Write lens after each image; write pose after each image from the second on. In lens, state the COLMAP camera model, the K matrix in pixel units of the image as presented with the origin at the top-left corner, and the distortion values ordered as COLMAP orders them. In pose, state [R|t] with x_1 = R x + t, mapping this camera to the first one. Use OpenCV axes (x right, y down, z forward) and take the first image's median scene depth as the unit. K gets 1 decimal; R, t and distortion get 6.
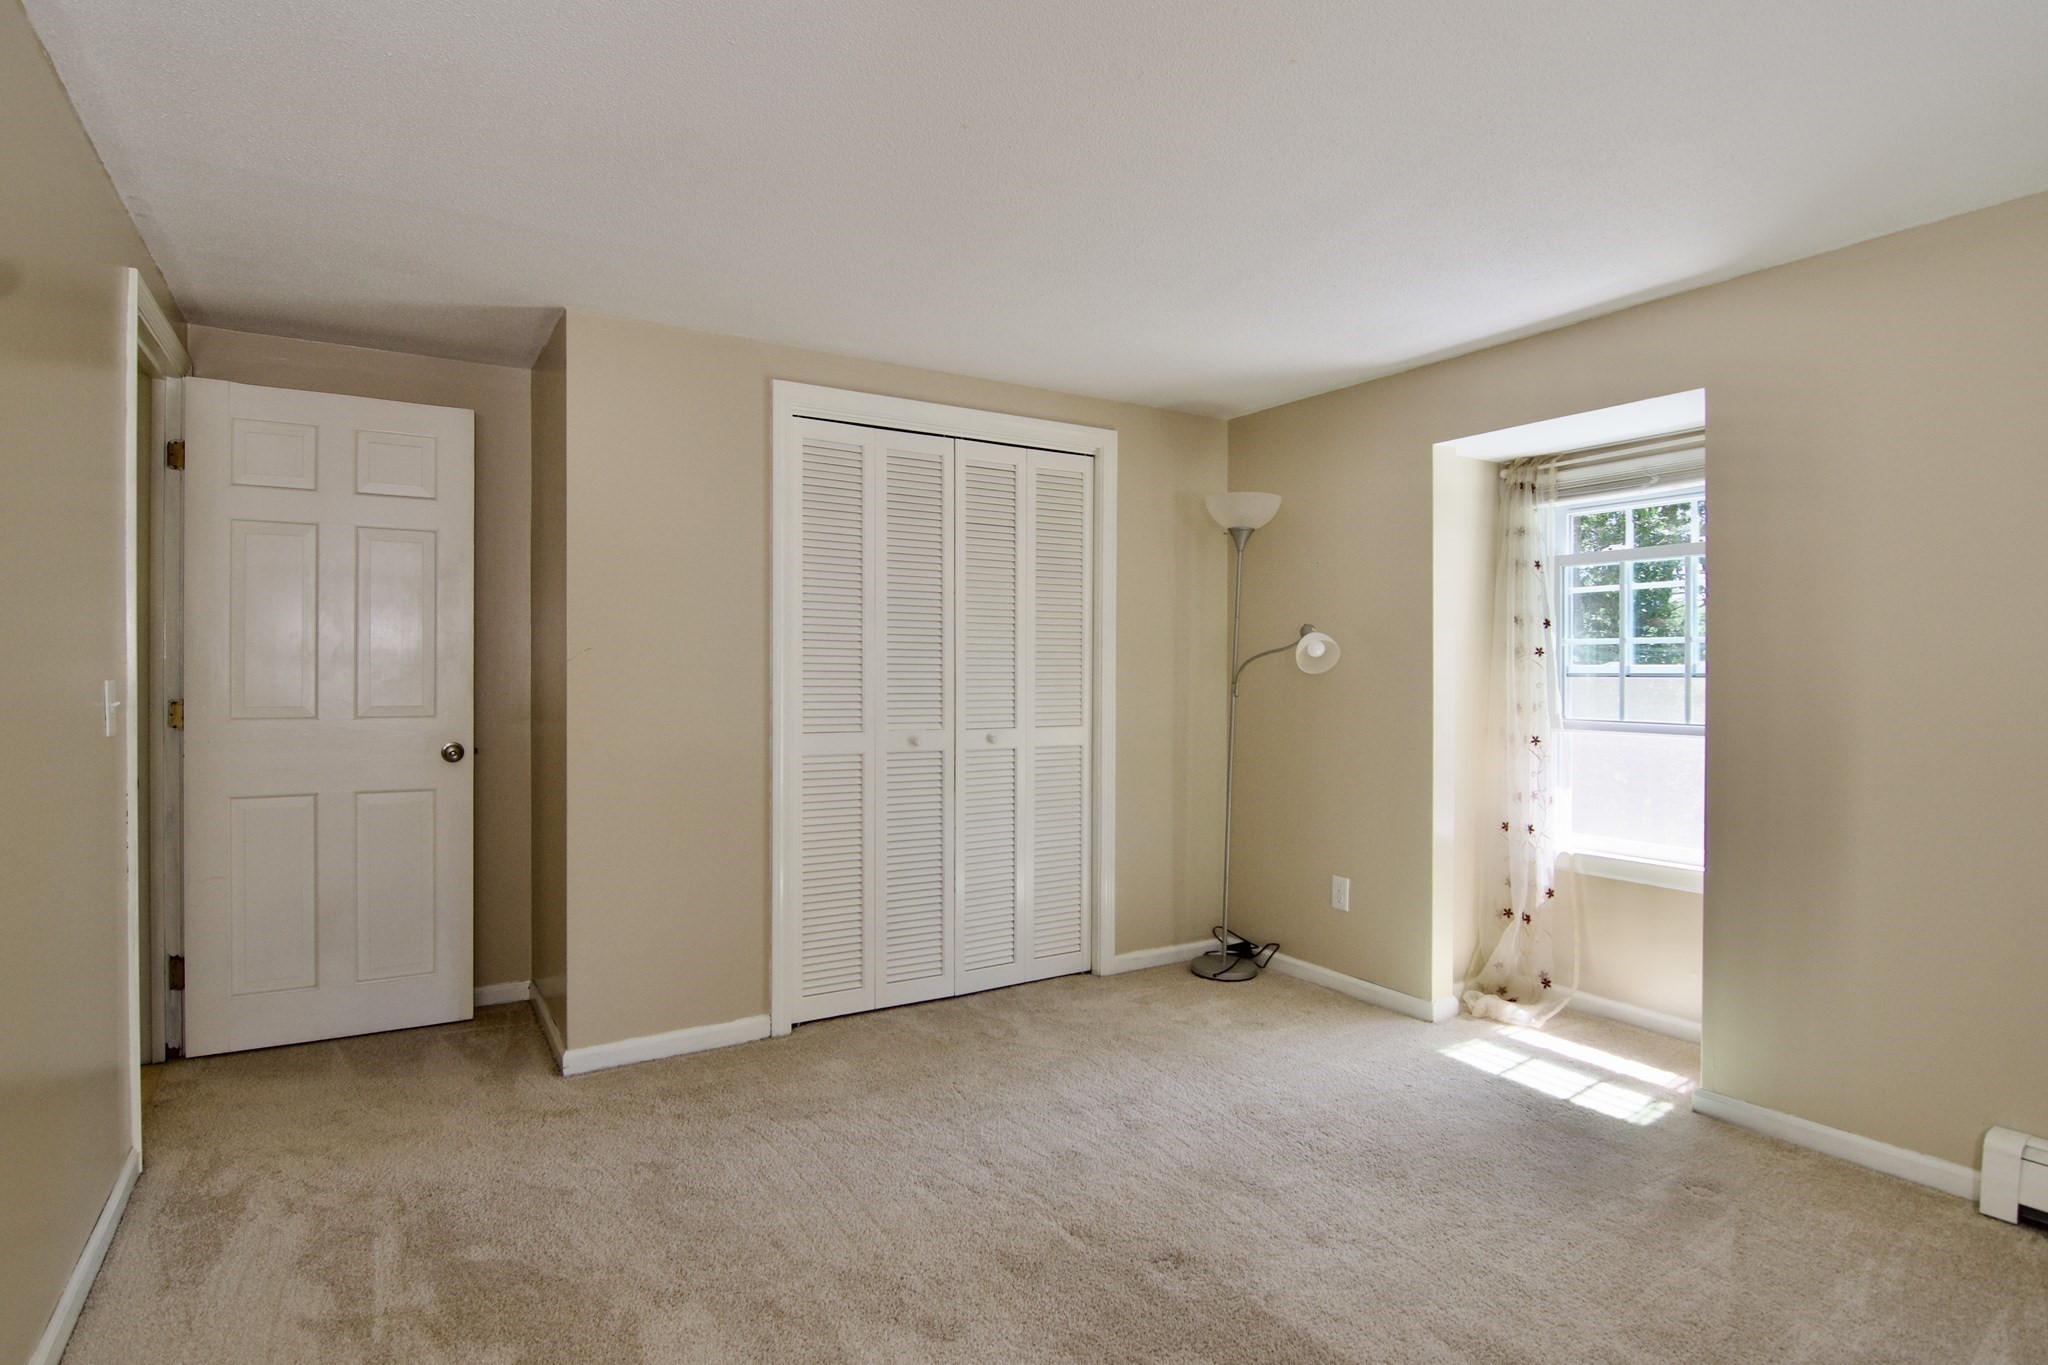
lens RADIAL K [[1064.0, 0, 1027.8], [0, 1064.0, 675.2], [0, 0, 1]] dist [-0.003434, -0.000420]
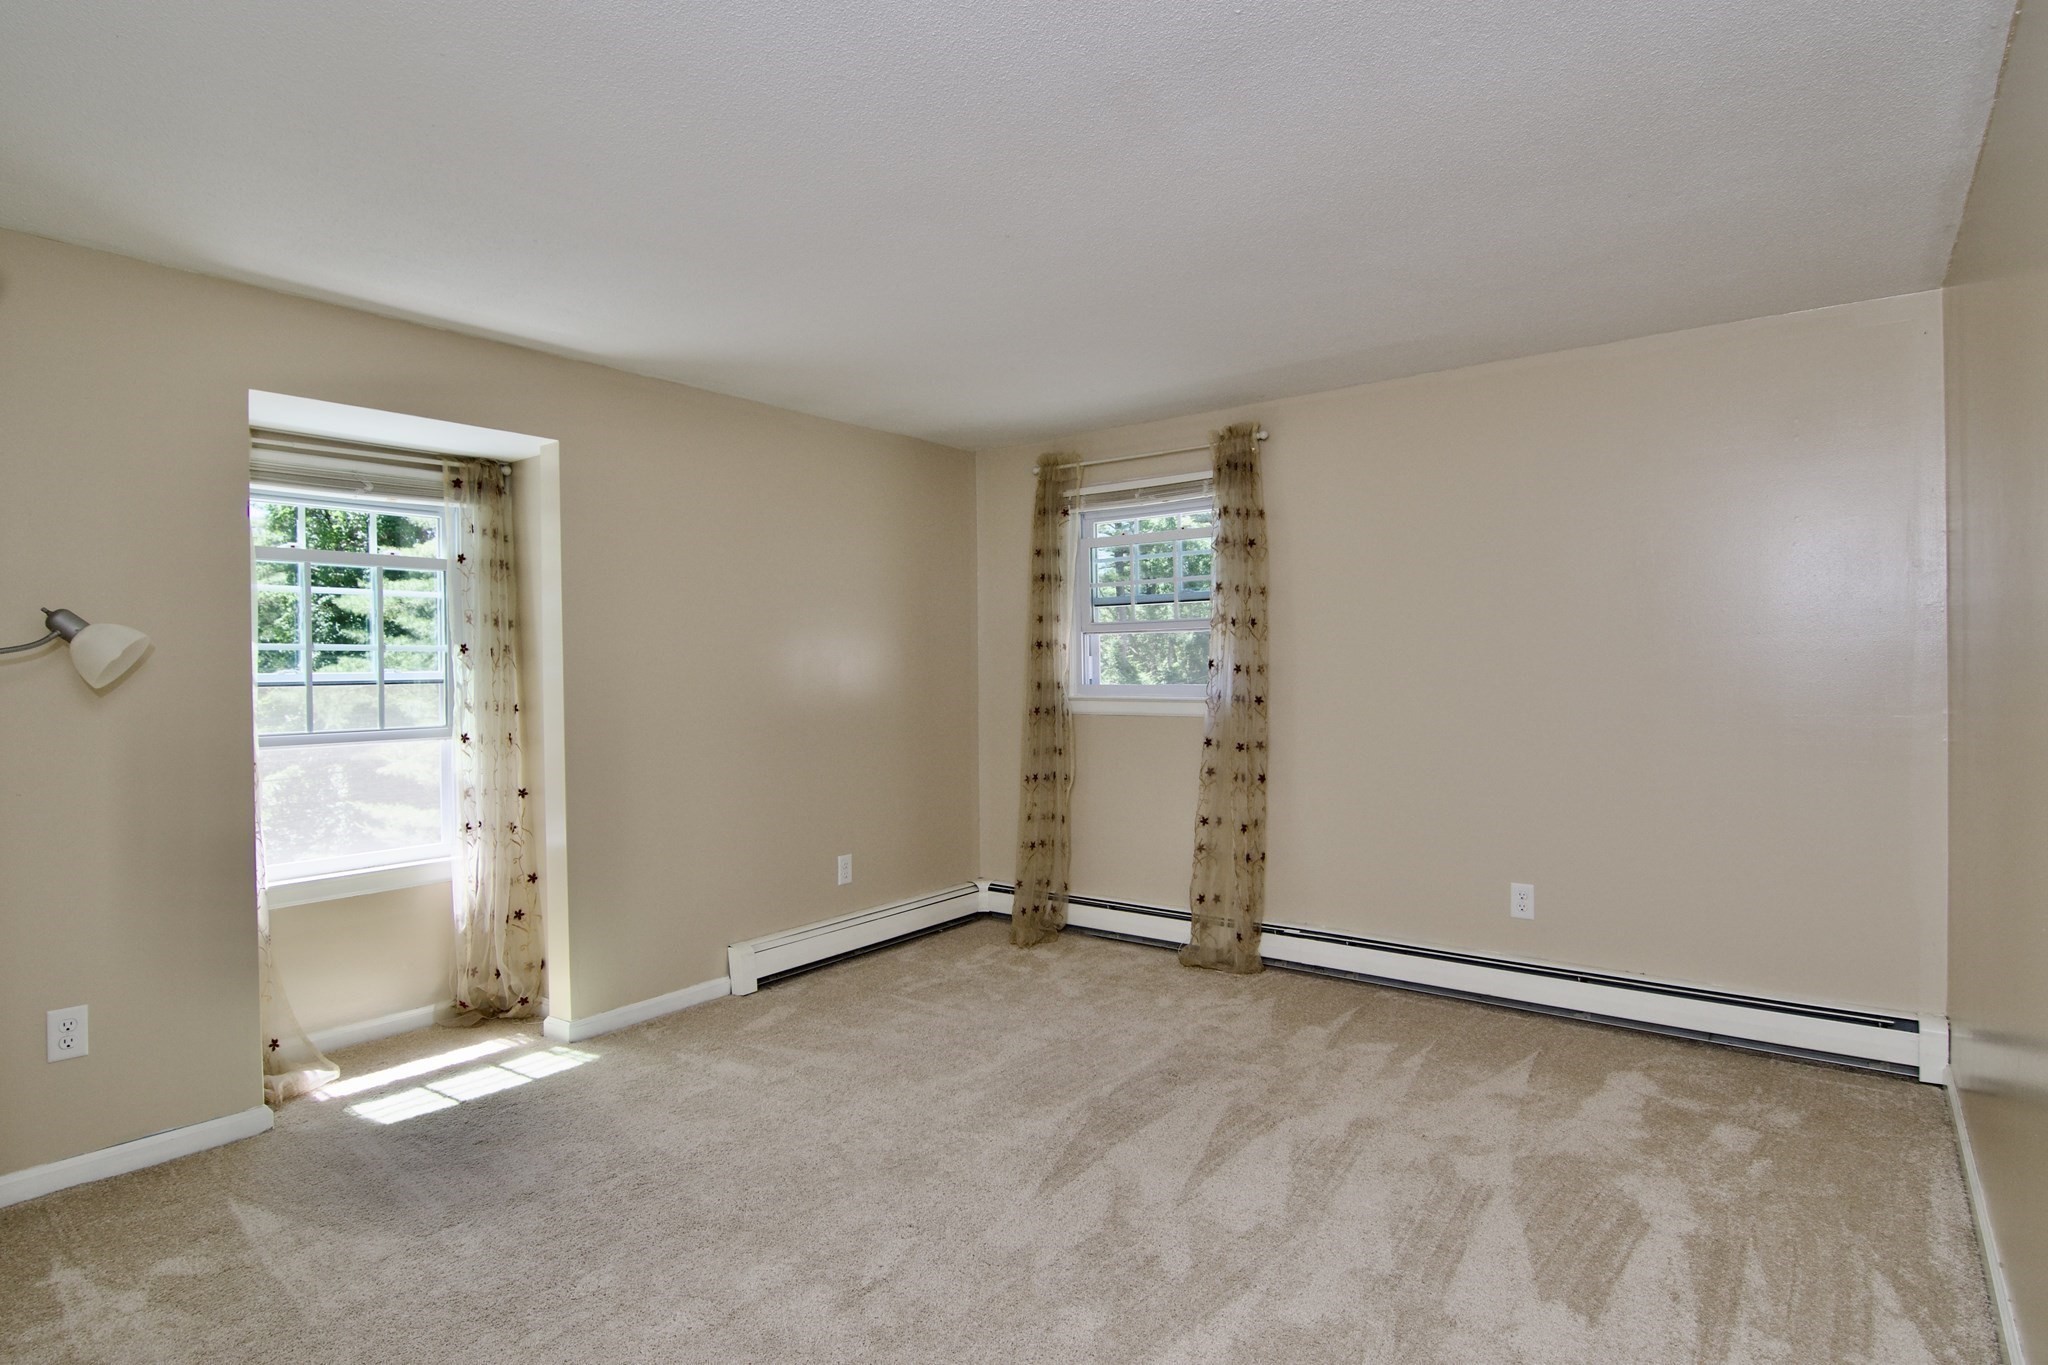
lens RADIAL K [[1064.0, 0, 1028.5], [0, 1064.0, 681.1], [0, 0, 1]] dist [-0.003434, -0.000420]
pose [[-0.337924, -0.008011, 0.941139, -0.608658], [0.012113, 0.999844, 0.012860, -0.007576], [-0.941095, 0.015745, -0.337775, 0.817594]]
